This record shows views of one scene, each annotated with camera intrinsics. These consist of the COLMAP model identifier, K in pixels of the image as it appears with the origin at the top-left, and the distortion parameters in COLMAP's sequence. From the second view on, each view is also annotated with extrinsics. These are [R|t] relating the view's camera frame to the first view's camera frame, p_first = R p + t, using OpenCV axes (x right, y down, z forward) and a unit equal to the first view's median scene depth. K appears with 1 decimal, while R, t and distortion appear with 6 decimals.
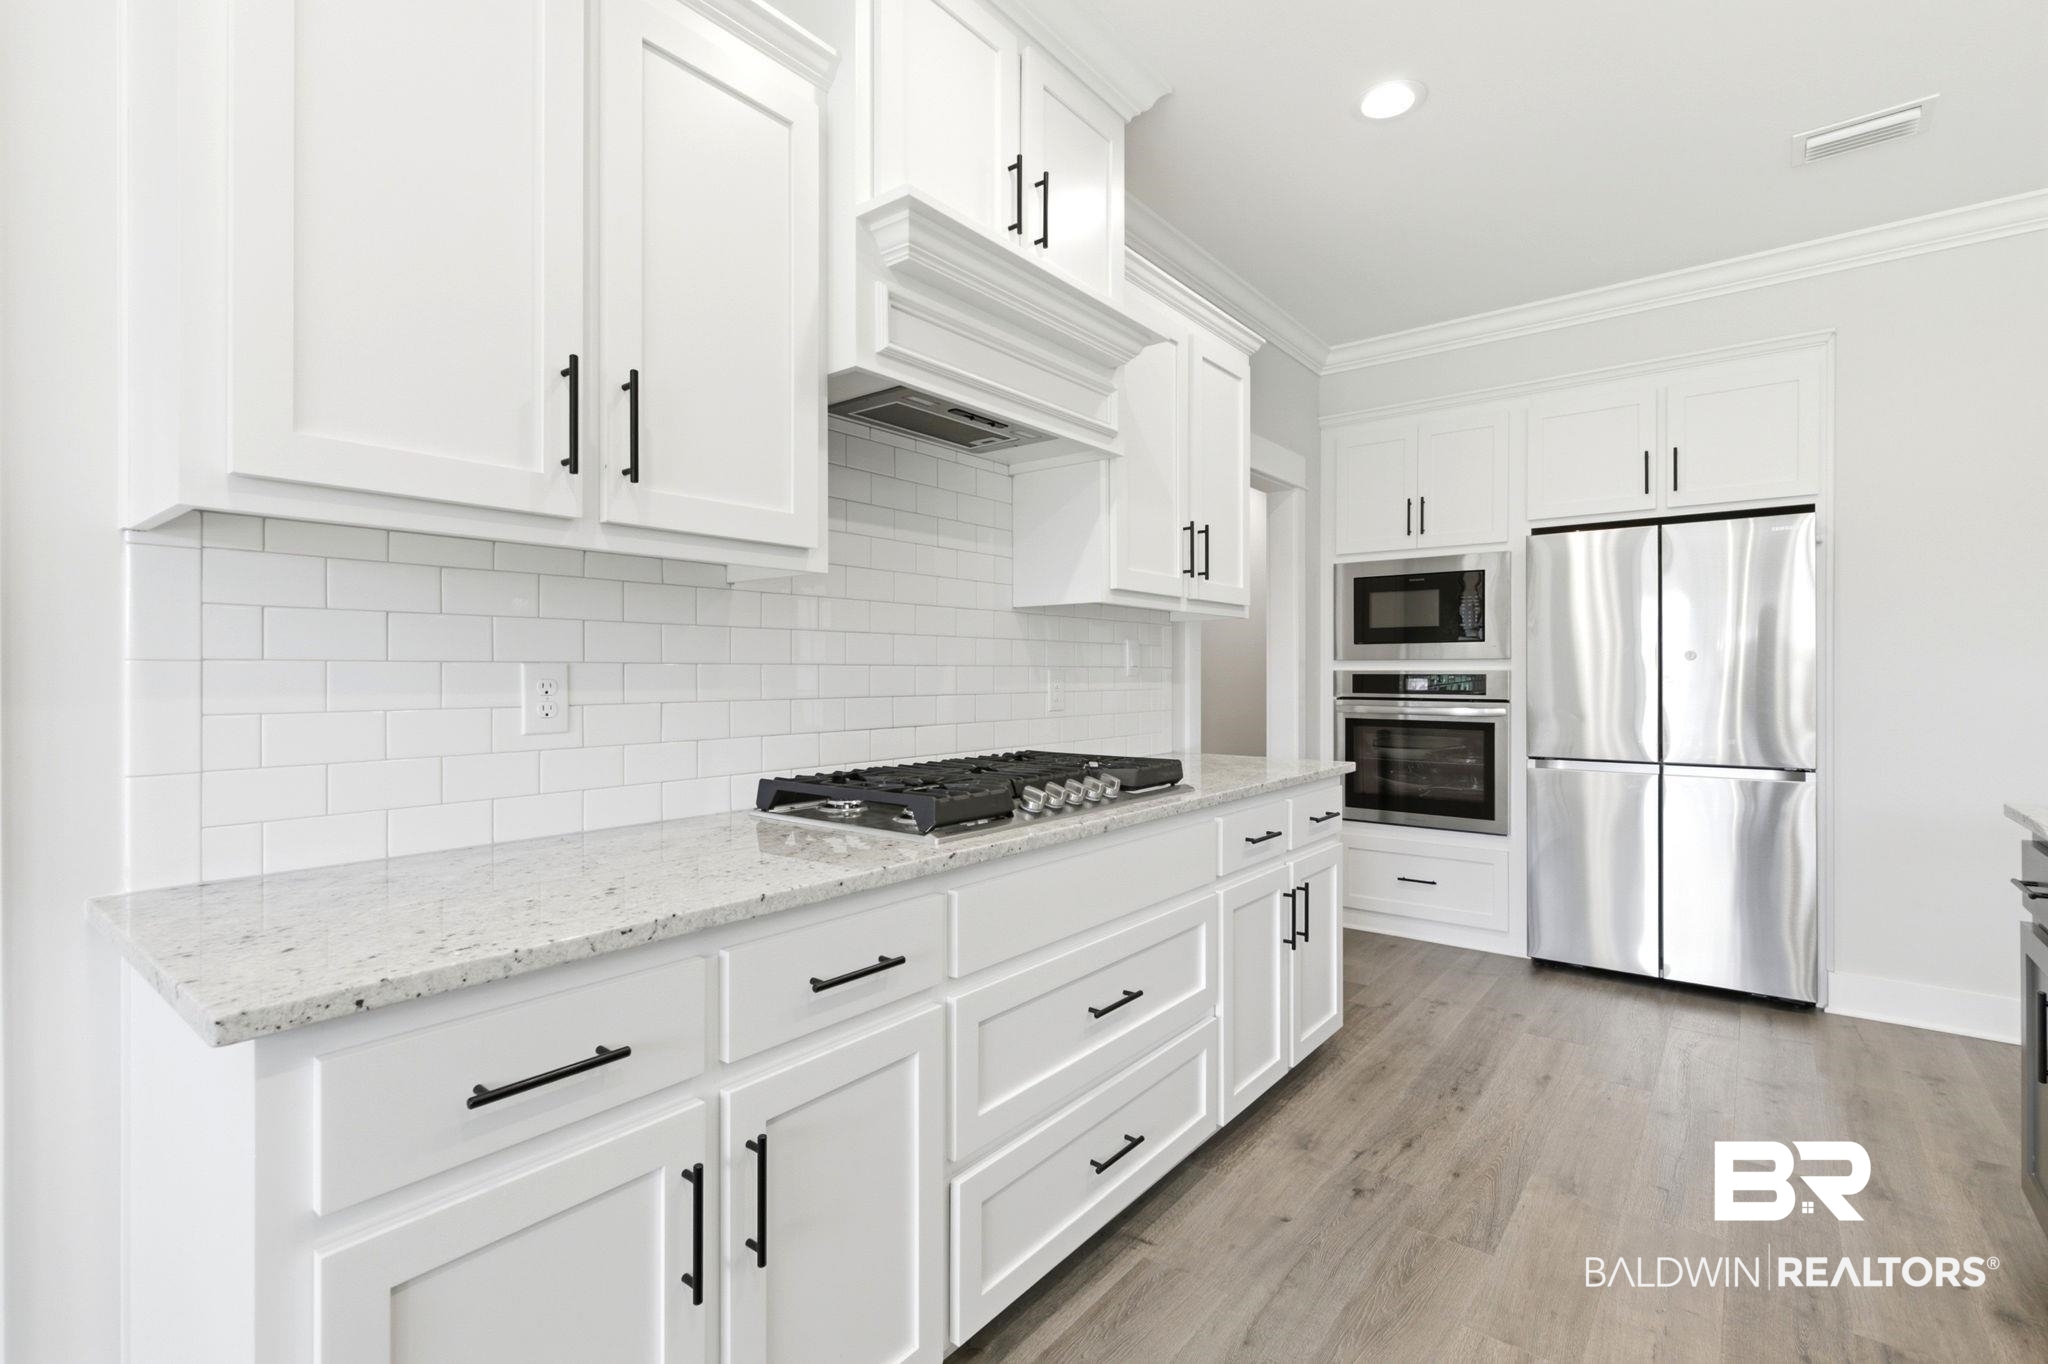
lens RADIAL K [[926.6, 0, 1022.4], [0, 926.6, 674.9], [0, 0, 1]] dist [-0.001186, -0.000068]
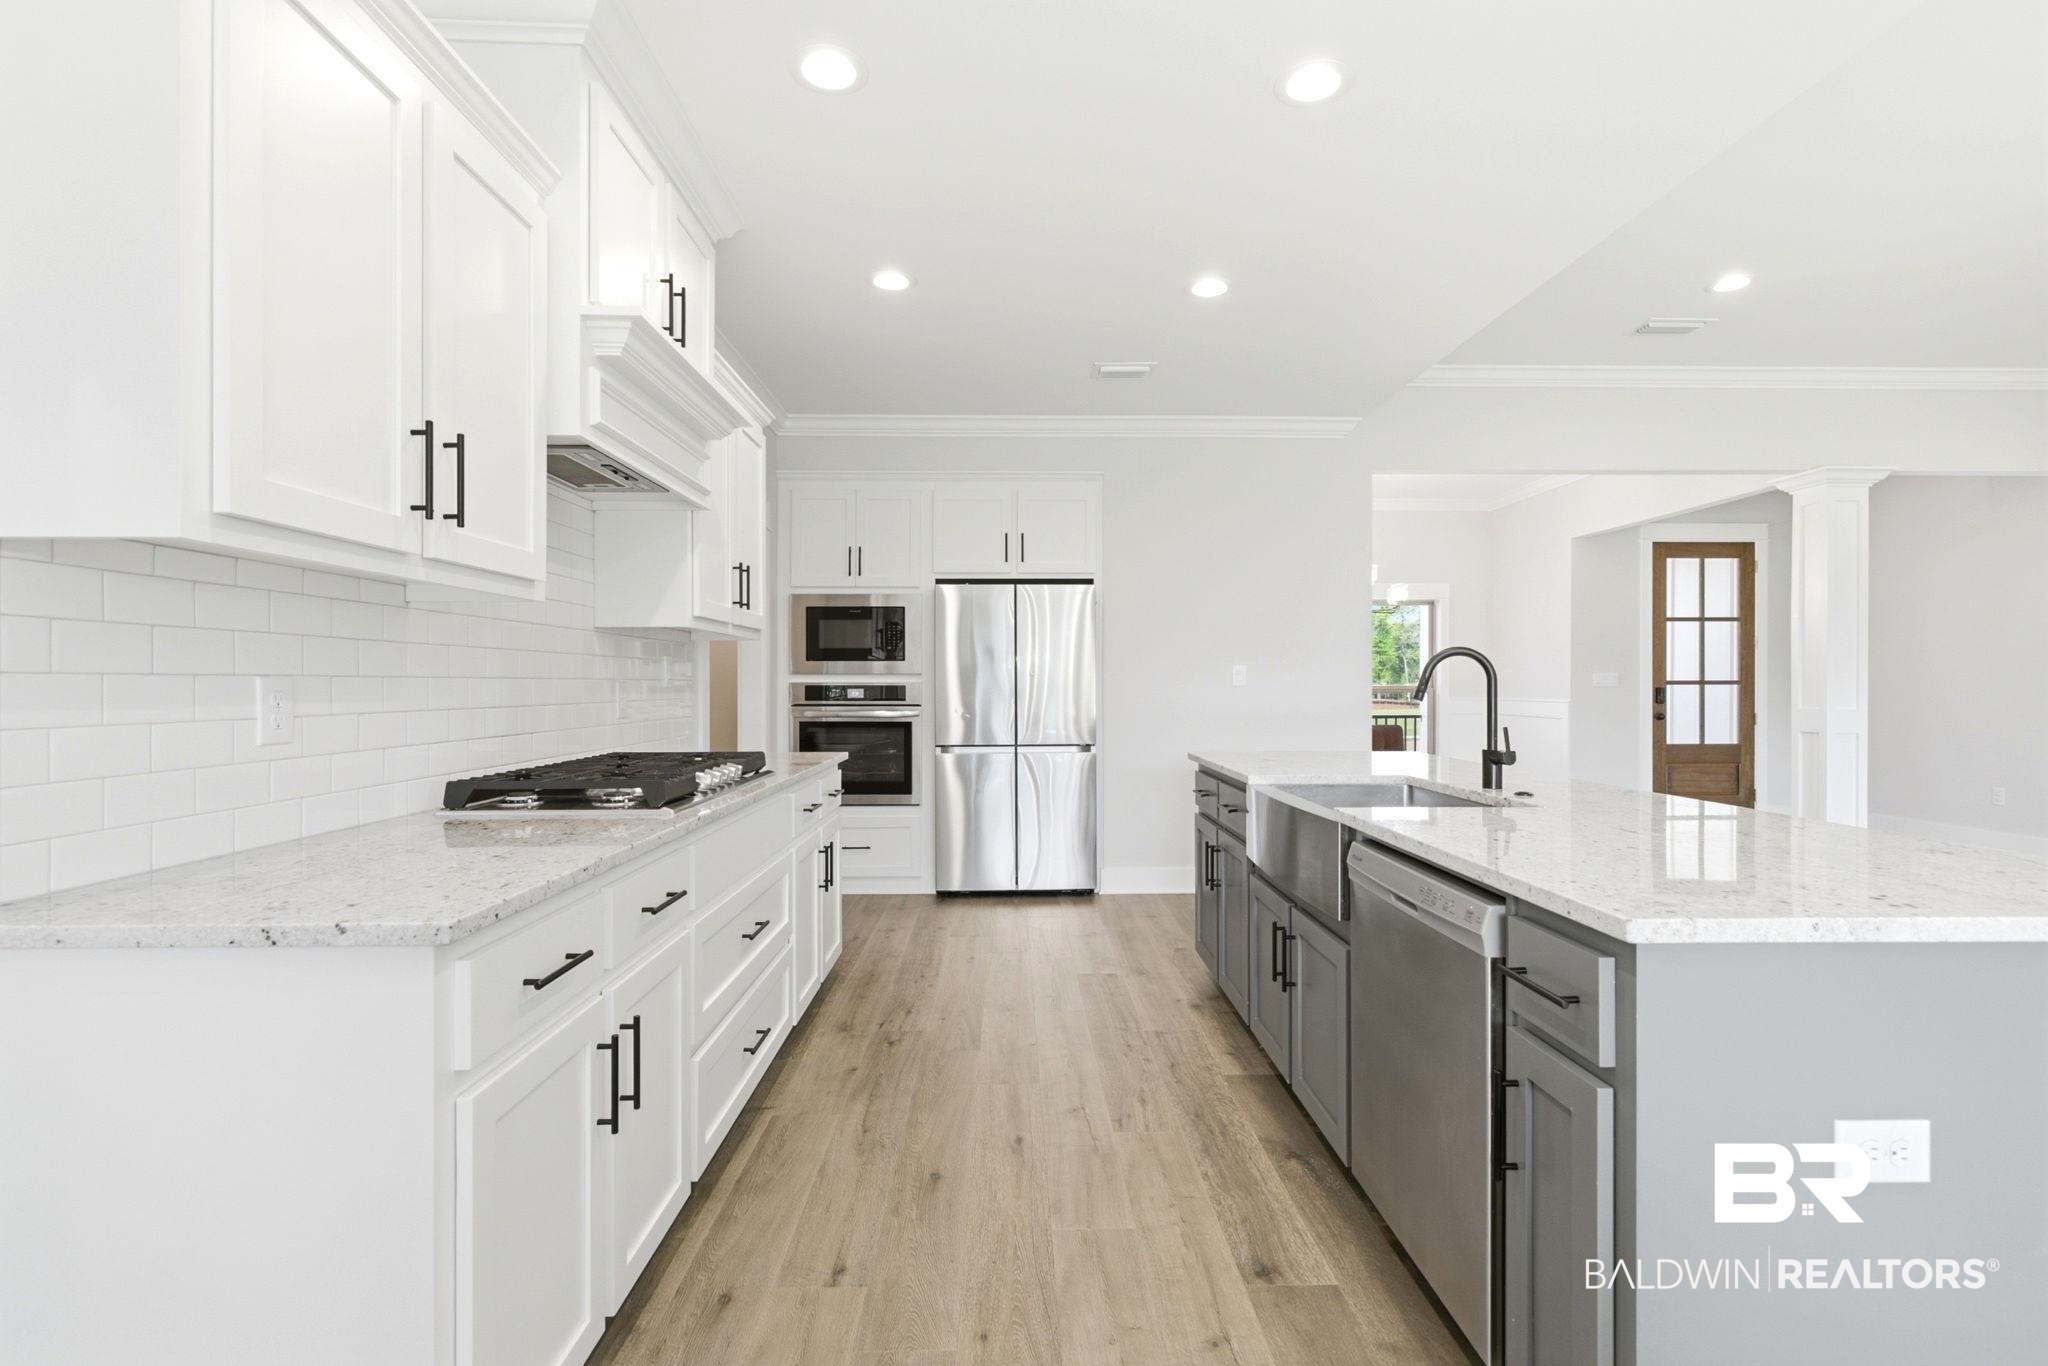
lens RADIAL K [[928.8, 0, 1024.0], [0, 928.8, 683.0], [0, 0, 1]] dist [-0.000325, 0.000014]
pose [[0.771651, 0.000083, 0.636046, -0.374253], [0.002034, 0.999995, -0.002598, -0.000464], [-0.636043, 0.003298, 0.771646, -0.237617]]
